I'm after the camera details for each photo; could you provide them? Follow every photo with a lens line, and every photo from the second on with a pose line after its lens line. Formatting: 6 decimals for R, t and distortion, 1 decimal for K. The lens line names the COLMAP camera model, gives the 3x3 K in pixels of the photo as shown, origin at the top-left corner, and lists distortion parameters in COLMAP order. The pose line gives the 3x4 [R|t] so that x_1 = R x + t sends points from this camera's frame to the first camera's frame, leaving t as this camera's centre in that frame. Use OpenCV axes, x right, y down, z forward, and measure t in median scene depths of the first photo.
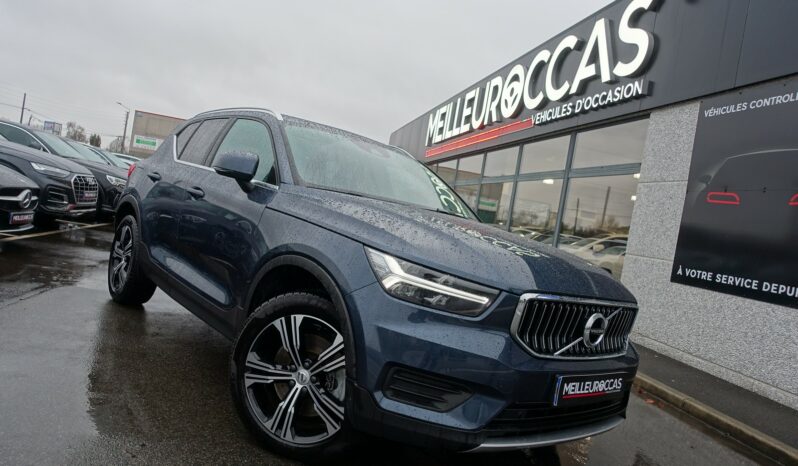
lens RADIAL K [[535.6, 0, 401.7], [0, 535.6, 229.4], [0, 0, 1]] dist [-0.021103, -0.000988]
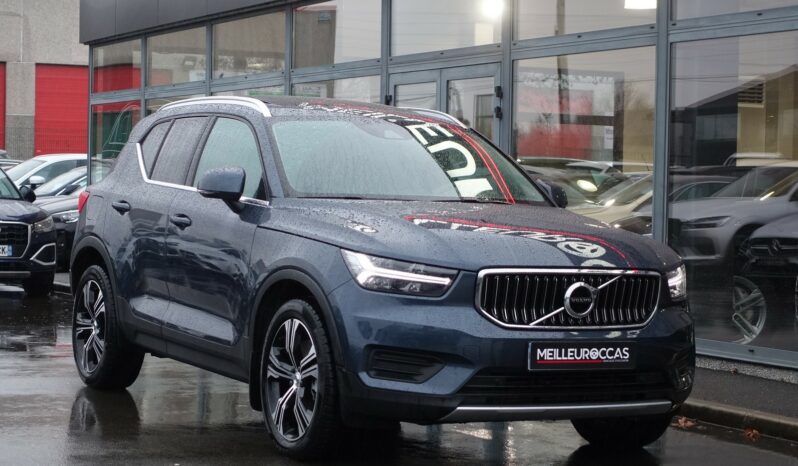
lens RADIAL K [[1535.9, 0, 398.6], [0, 1535.9, 233.6], [0, 0, 1]] dist [0.038978, 0.000000]
pose [[0.965538, -0.149043, -0.213359, 0.703205], [0.146719, 0.988816, -0.026778, 0.099880], [0.214964, -0.005448, 0.976607, -1.983223]]
